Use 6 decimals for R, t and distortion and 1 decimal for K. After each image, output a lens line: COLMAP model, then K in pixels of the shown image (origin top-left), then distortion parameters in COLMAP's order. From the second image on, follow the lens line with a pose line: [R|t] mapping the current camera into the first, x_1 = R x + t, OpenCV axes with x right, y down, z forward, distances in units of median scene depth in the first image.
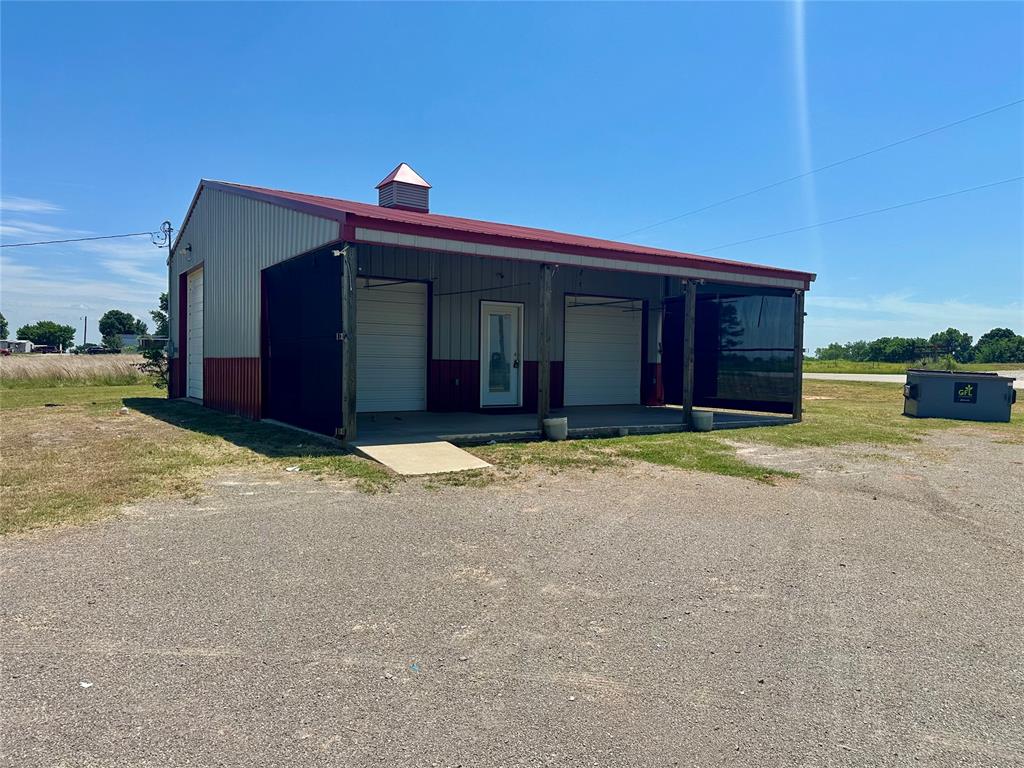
lens RADIAL K [[705.2, 0, 512.5], [0, 705.2, 377.2], [0, 0, 1]] dist [0.171952, -0.288839]
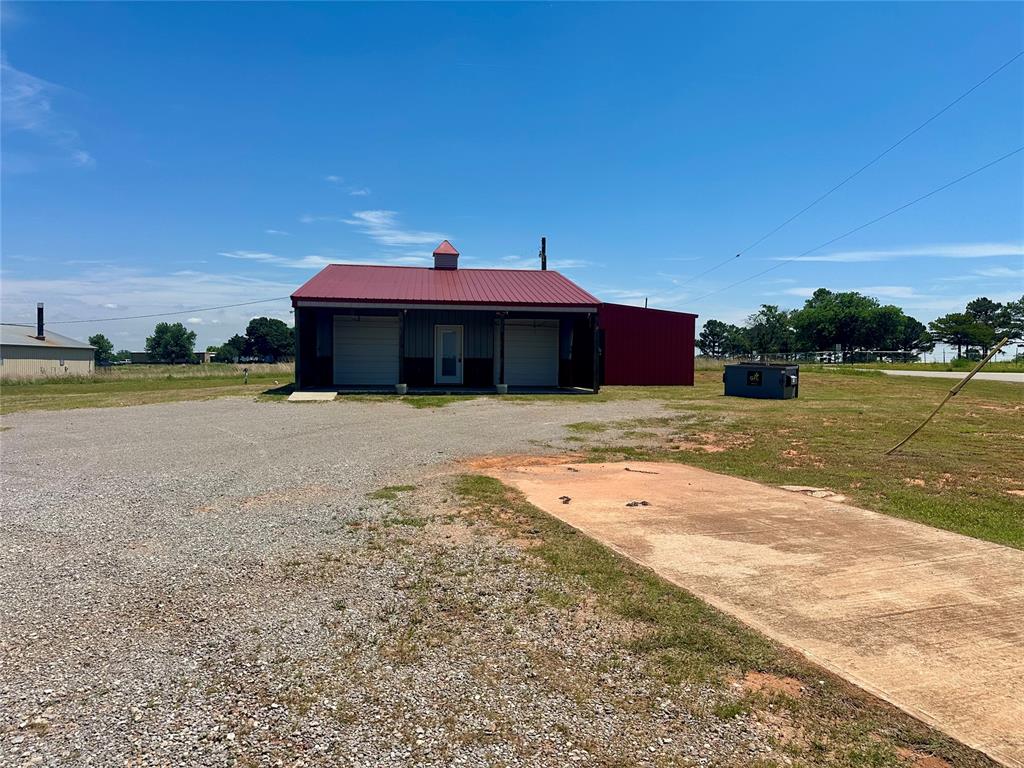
lens RADIAL K [[705.2, 0, 512.5], [0, 705.2, 377.2], [0, 0, 1]] dist [0.171952, -0.288839]
pose [[0.893962, 0.002949, -0.448132, 0.944991], [-0.006073, 0.999966, -0.005535, 0.034604], [0.448101, 0.007670, 0.893950, -0.521362]]
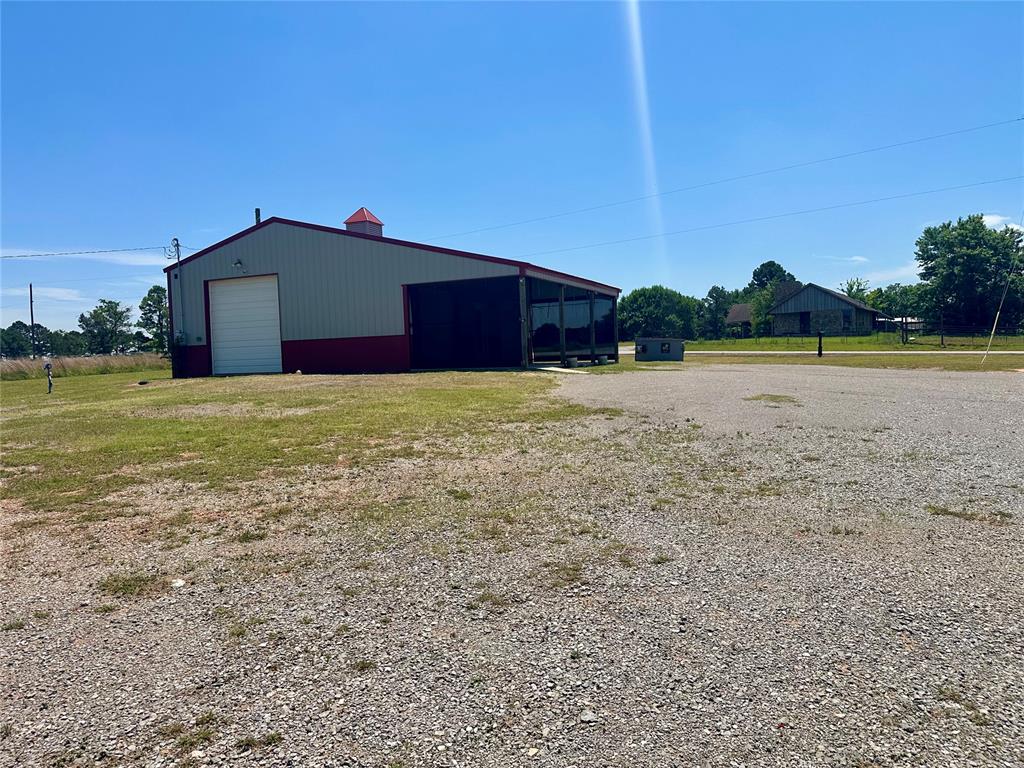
lens RADIAL K [[705.2, 0, 512.5], [0, 705.2, 377.2], [0, 0, 1]] dist [0.171952, -0.288839]
pose [[0.843258, -0.057460, 0.534429, -0.897326], [0.056506, 0.998237, 0.018168, 0.049805], [-0.534530, 0.014878, 0.845018, -0.506277]]
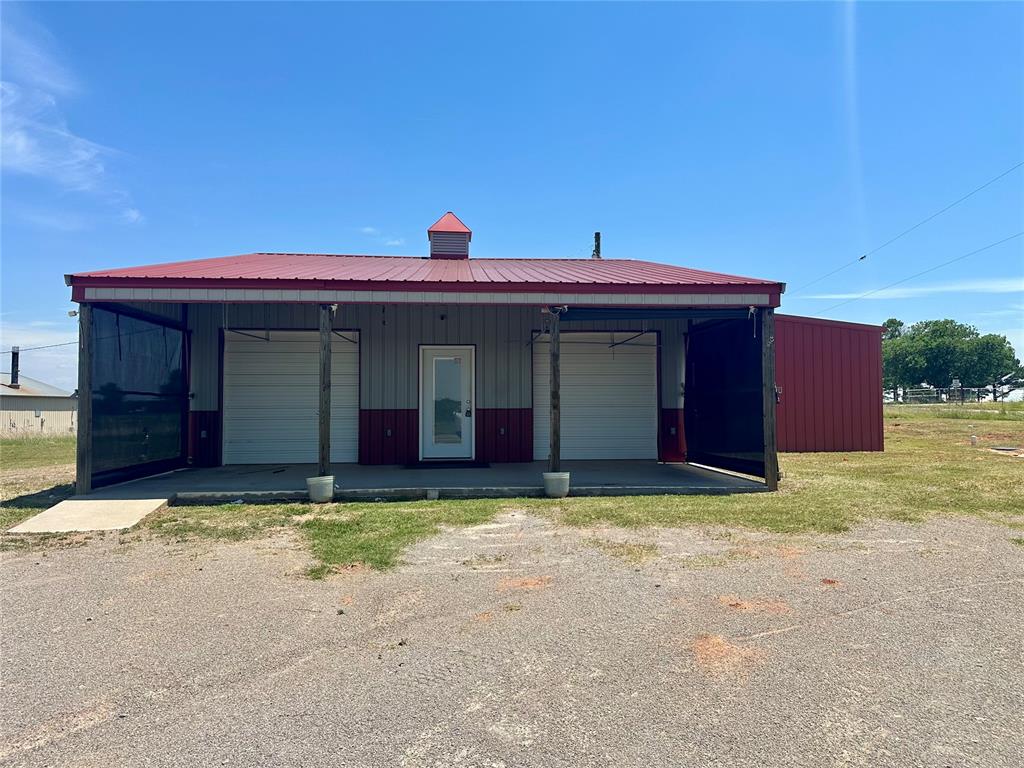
lens RADIAL K [[705.2, 0, 512.5], [0, 705.2, 377.2], [0, 0, 1]] dist [0.171952, -0.288839]
pose [[0.873536, -0.036391, -0.485397, 0.520030], [0.005613, 0.997888, -0.064712, -0.004934], [0.486727, 0.053803, 0.871896, 0.246035]]
